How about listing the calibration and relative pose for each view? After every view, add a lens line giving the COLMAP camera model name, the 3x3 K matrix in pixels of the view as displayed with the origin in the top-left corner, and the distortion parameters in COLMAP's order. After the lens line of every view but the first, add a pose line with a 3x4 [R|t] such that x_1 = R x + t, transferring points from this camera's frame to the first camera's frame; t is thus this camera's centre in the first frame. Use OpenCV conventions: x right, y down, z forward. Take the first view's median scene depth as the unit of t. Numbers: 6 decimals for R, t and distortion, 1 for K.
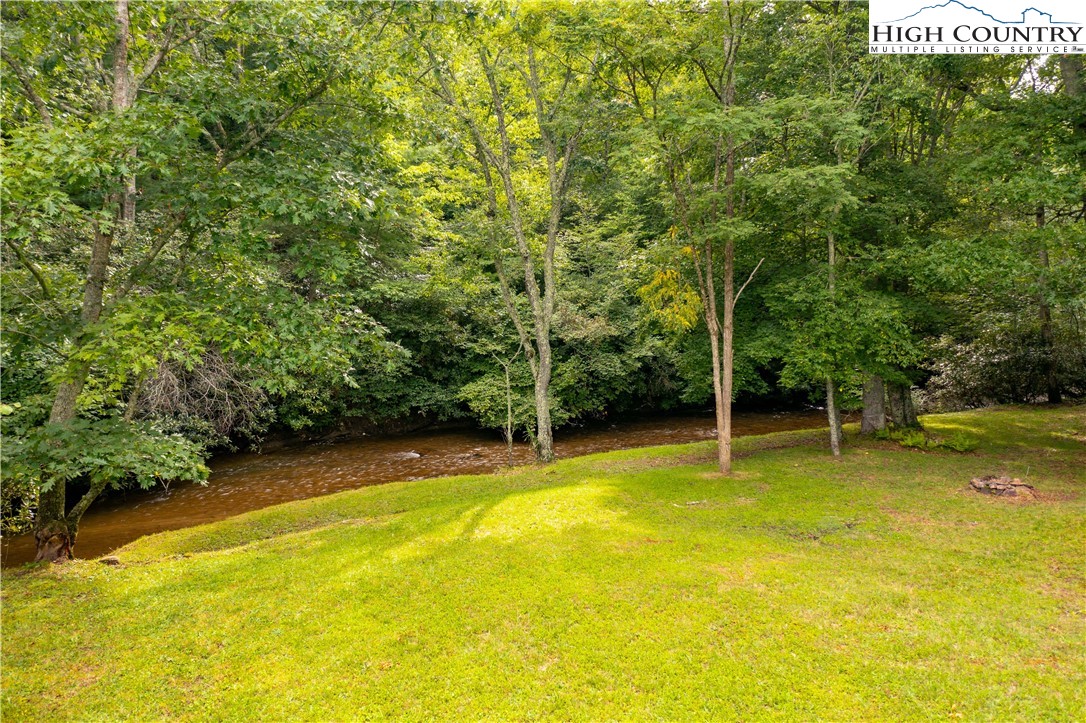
lens RADIAL K [[856.2, 0, 539.2], [0, 856.2, 366.1], [0, 0, 1]] dist [-0.010599, 0.019077]
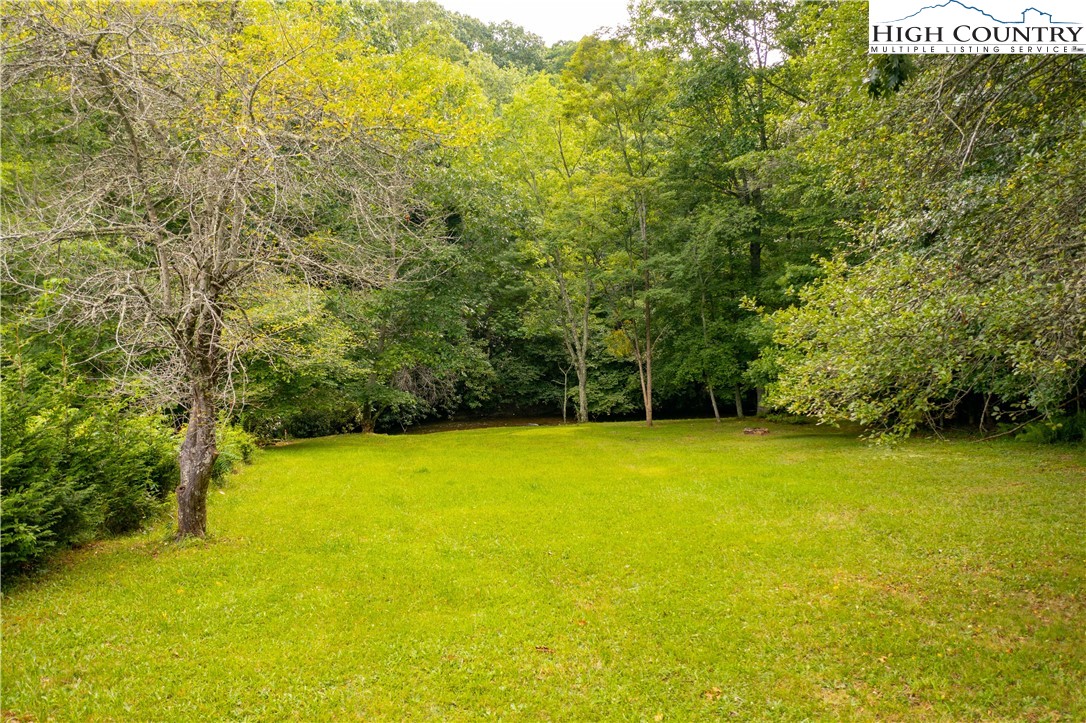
lens RADIAL K [[856.2, 0, 539.2], [0, 856.2, 366.1], [0, 0, 1]] dist [-0.010599, 0.019077]
pose [[0.964934, 0.015654, -0.262025, 0.295572], [-0.021647, 0.999566, -0.020001, 0.016142], [0.261598, 0.024972, 0.964854, -0.648233]]
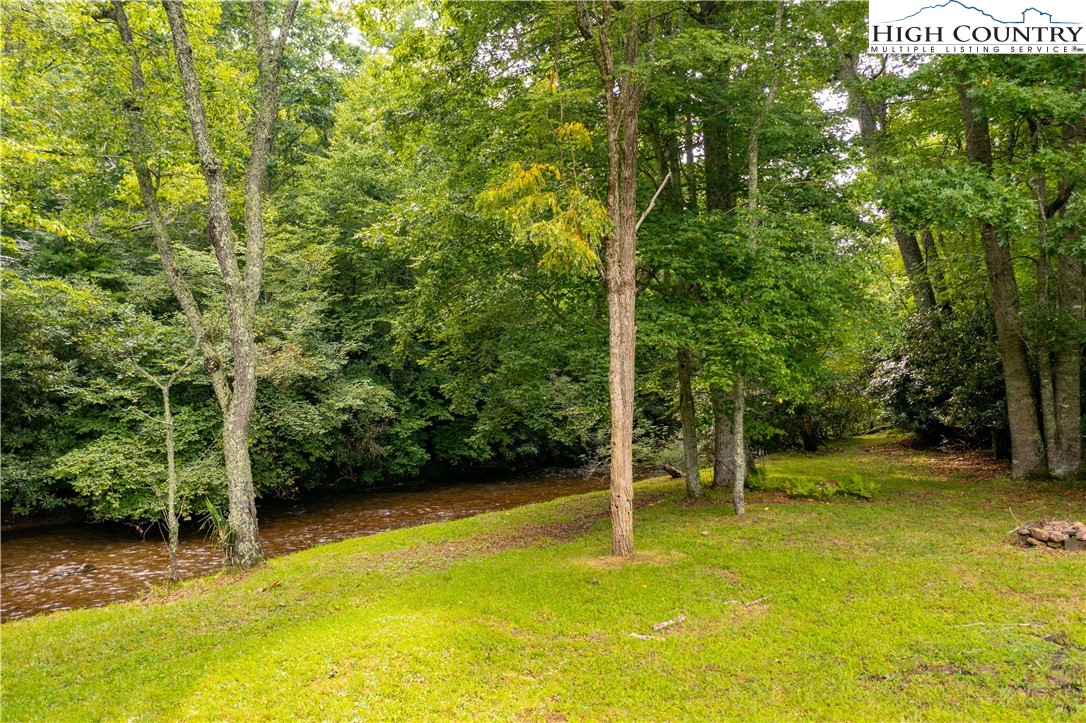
lens RADIAL K [[855.2, 0, 543.0], [0, 855.2, 361.5], [0, 0, 1]] dist [0.003596, 0.015150]
pose [[0.909206, 0.009856, 0.416230, -0.032579], [0.036425, 0.994004, -0.103102, 0.033408], [-0.414750, 0.108902, 0.903395, 0.304501]]
